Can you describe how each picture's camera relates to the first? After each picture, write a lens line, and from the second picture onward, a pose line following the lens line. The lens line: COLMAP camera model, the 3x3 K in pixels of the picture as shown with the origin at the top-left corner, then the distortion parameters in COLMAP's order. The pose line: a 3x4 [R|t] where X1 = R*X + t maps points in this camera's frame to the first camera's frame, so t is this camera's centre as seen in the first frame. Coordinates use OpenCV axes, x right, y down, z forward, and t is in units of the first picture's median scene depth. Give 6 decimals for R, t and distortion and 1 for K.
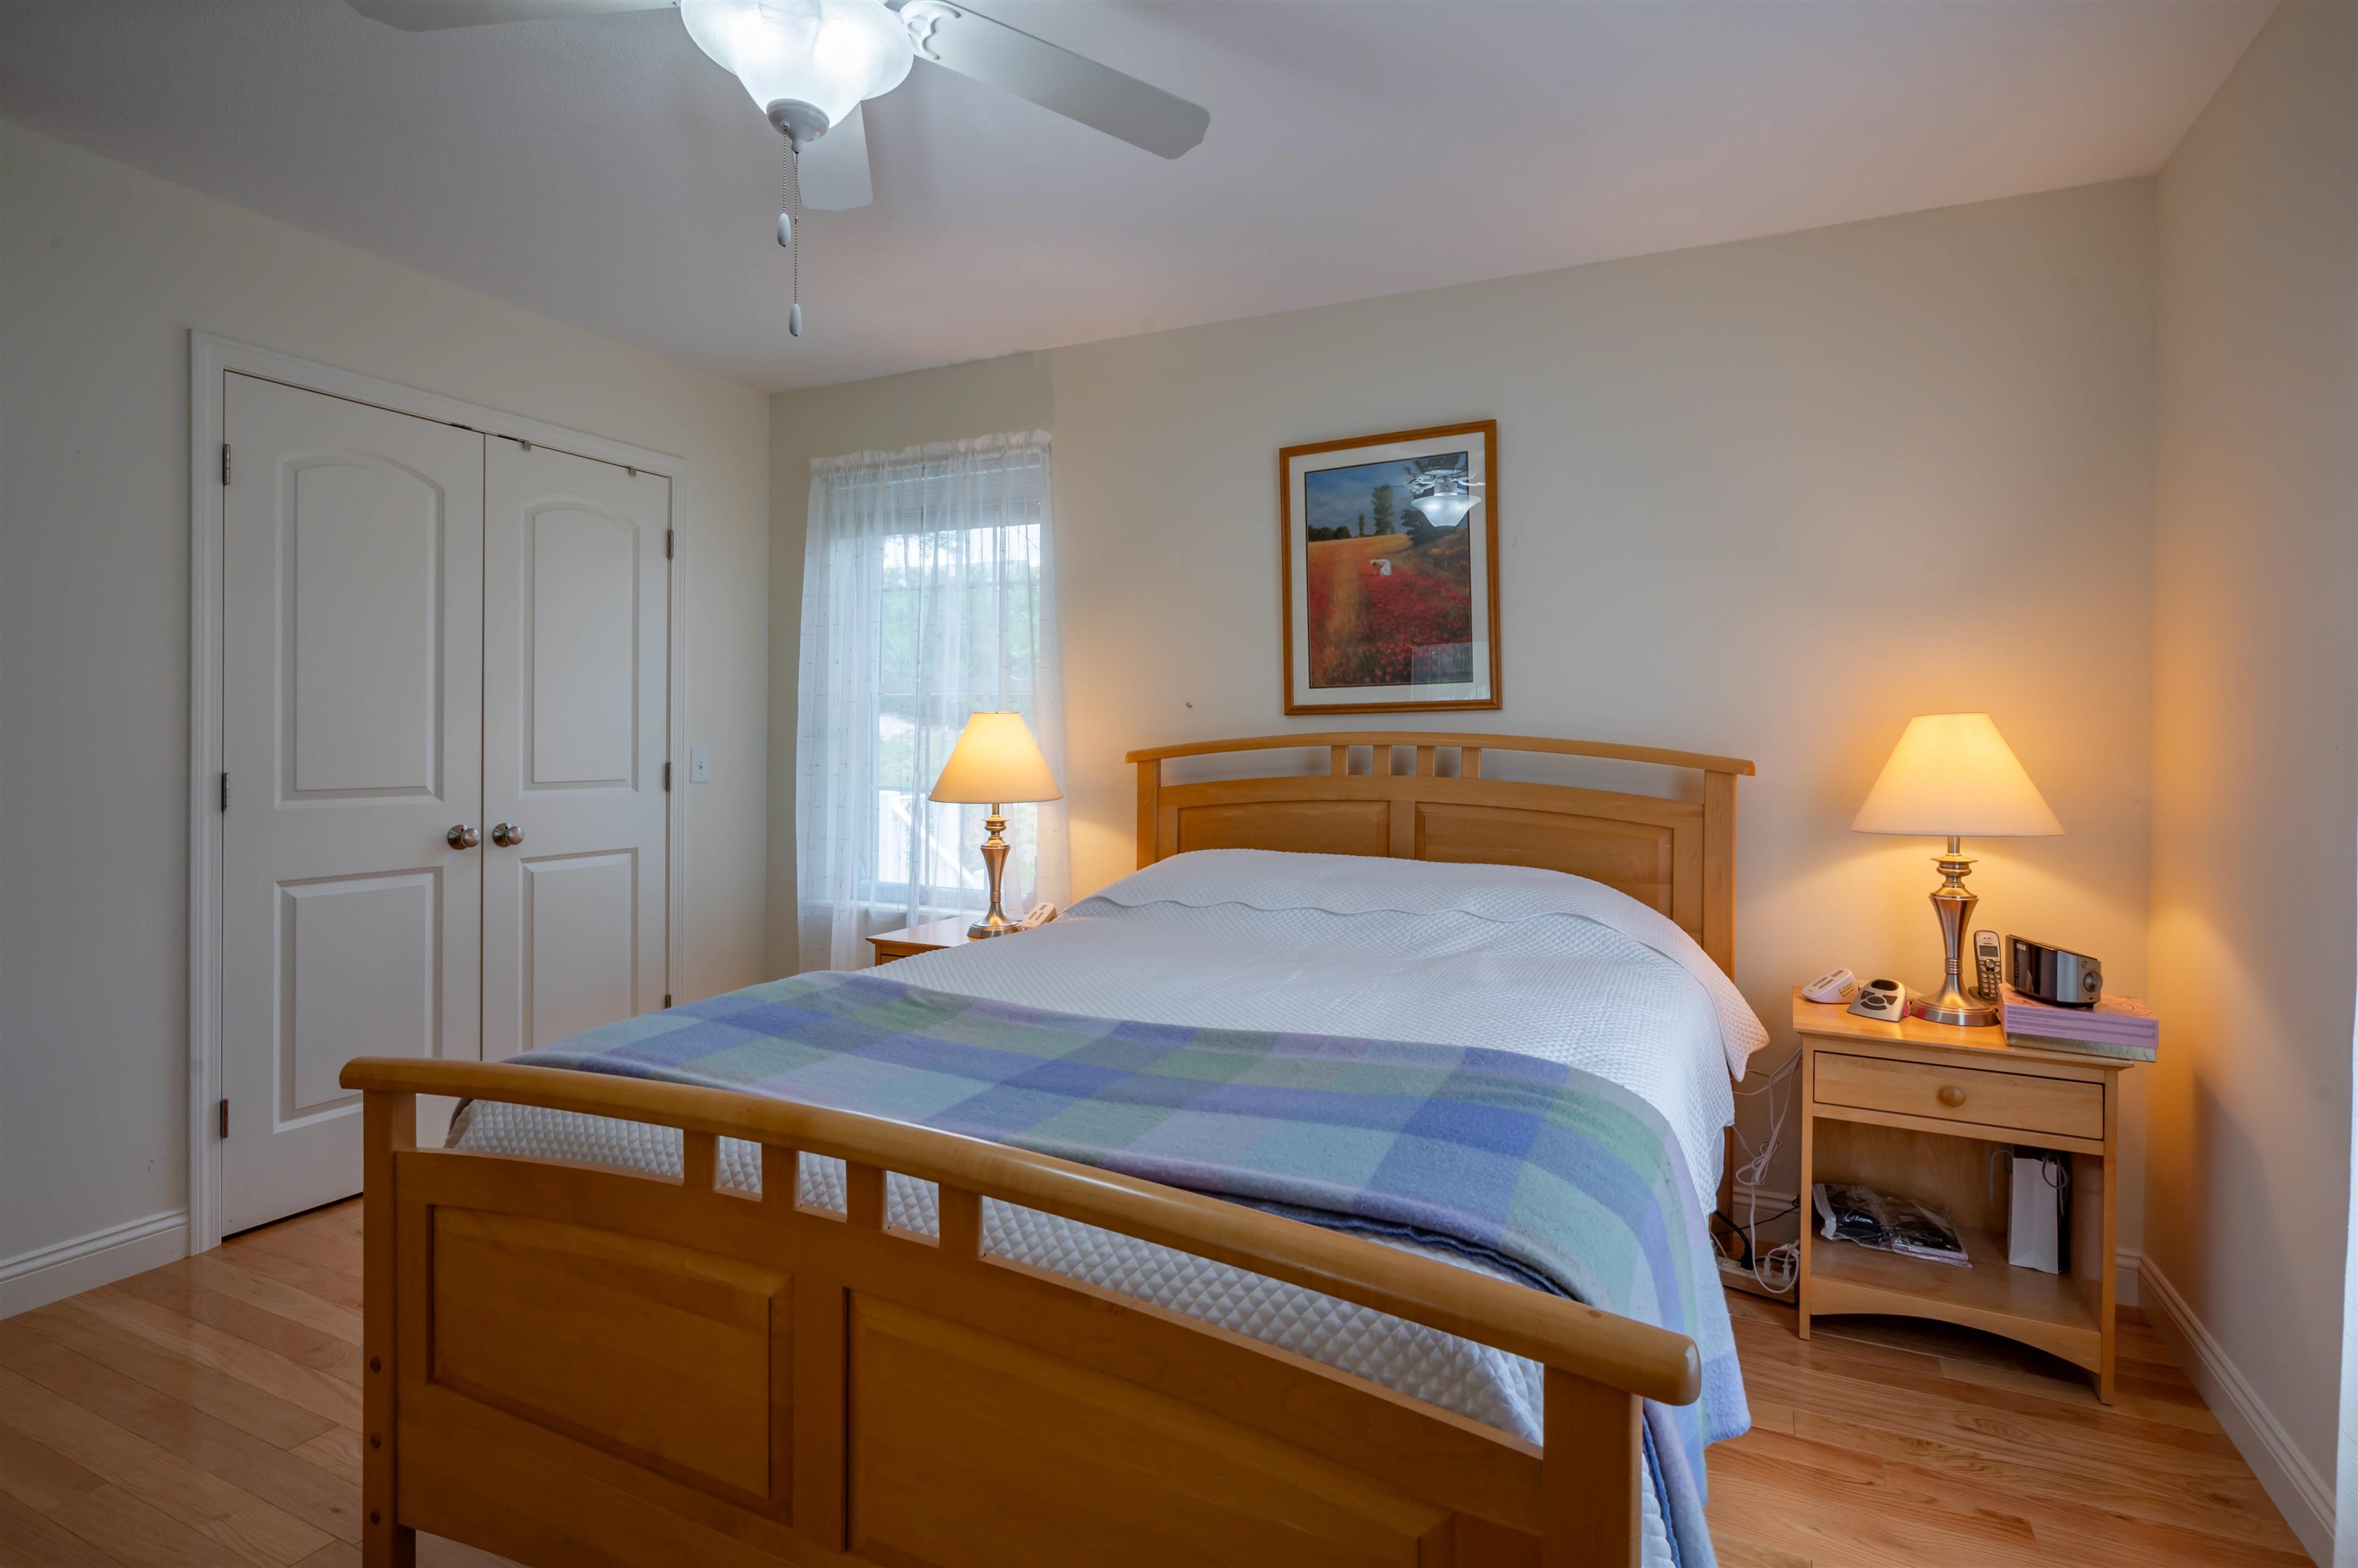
lens RADIAL K [[1152.6, 0, 1183.4], [0, 1152.6, 757.8], [0, 0, 1]] dist [0.002741, 0.000720]
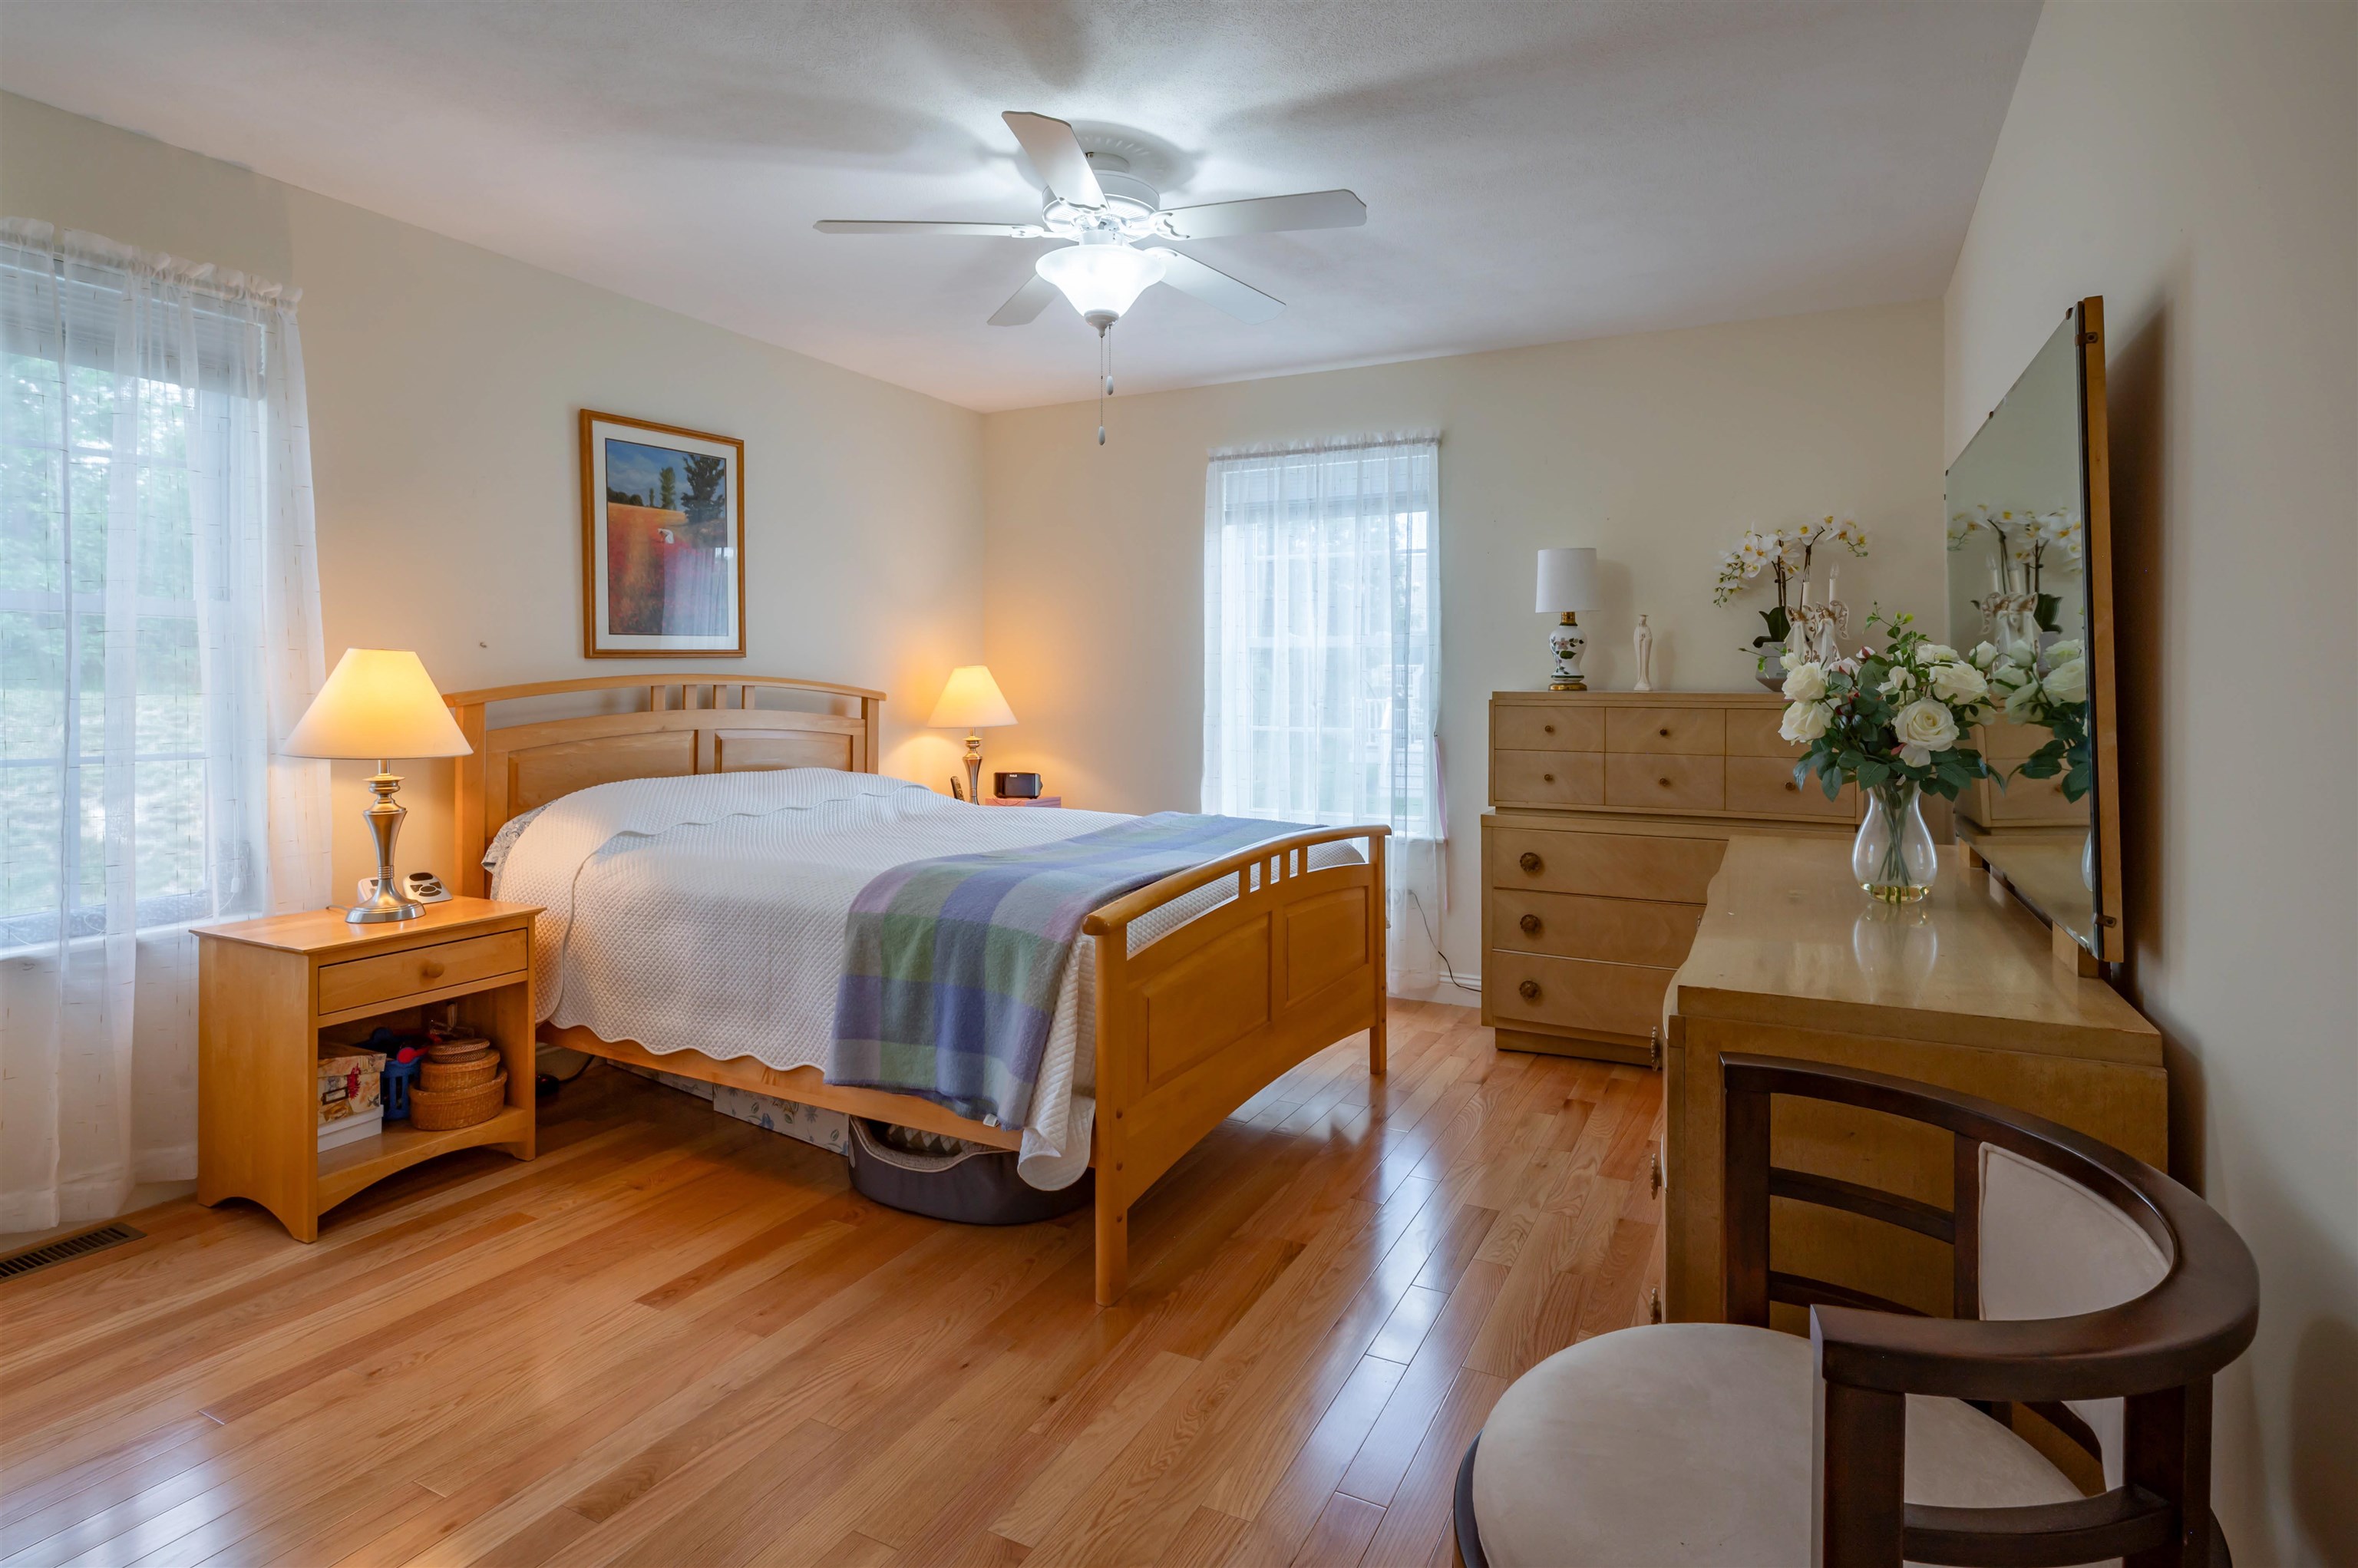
lens RADIAL K [[1160.5, 0, 1197.2], [0, 1160.5, 781.3], [0, 0, 1]] dist [0.001769, 0.001477]
pose [[0.036794, -0.095306, 0.994768, -1.014930], [0.011727, 0.995414, 0.094934, -0.018677], [-0.999254, 0.008172, 0.037743, 0.392821]]
